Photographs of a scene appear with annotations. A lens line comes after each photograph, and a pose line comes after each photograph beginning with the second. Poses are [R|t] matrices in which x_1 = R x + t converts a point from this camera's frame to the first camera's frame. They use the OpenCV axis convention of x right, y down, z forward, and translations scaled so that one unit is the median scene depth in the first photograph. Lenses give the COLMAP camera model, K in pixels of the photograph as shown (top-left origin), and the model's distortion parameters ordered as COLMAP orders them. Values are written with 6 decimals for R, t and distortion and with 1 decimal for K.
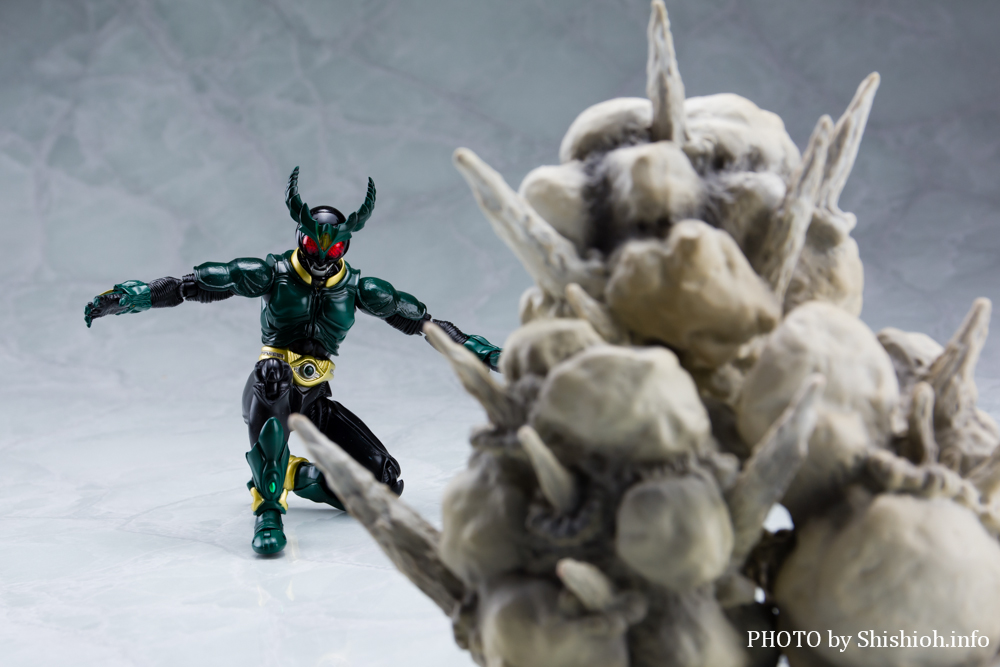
lens RADIAL K [[6919.3, 0, 522.8], [0, 6919.3, 393.7], [0, 0, 1]] dist [1.242596, 0.000000]
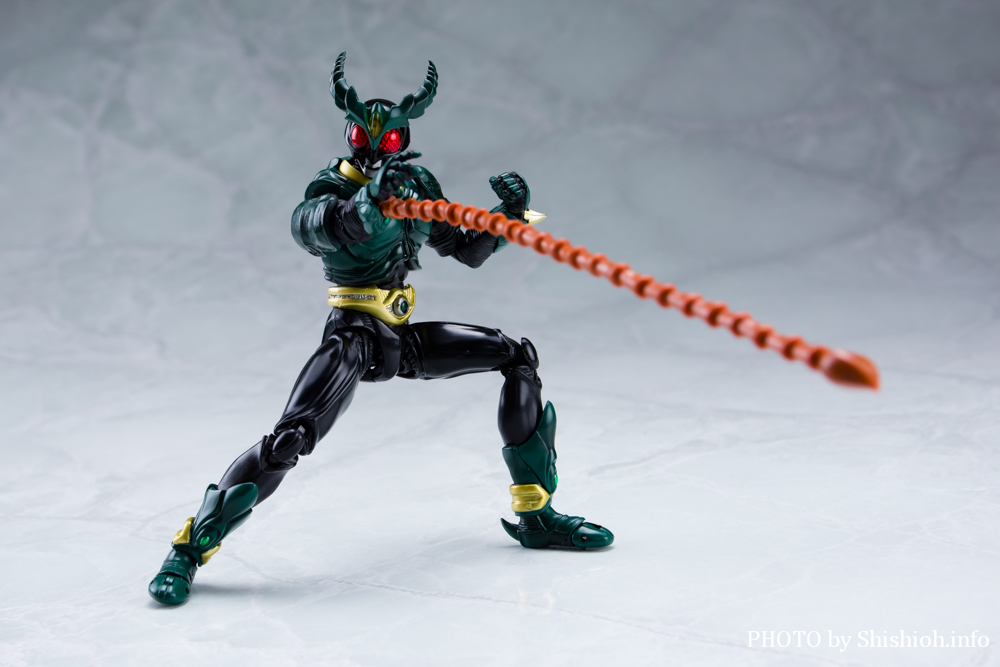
lens RADIAL K [[5194.5, 0, 498.6], [0, 5194.5, 330.3], [0, 0, 1]] dist [0.550738, 0.000000]
pose [[0.999932, -0.000331, -0.011650, -0.002061], [0.000433, 0.999961, 0.008769, -0.011797], [0.011647, -0.008773, 0.999894, 0.284295]]
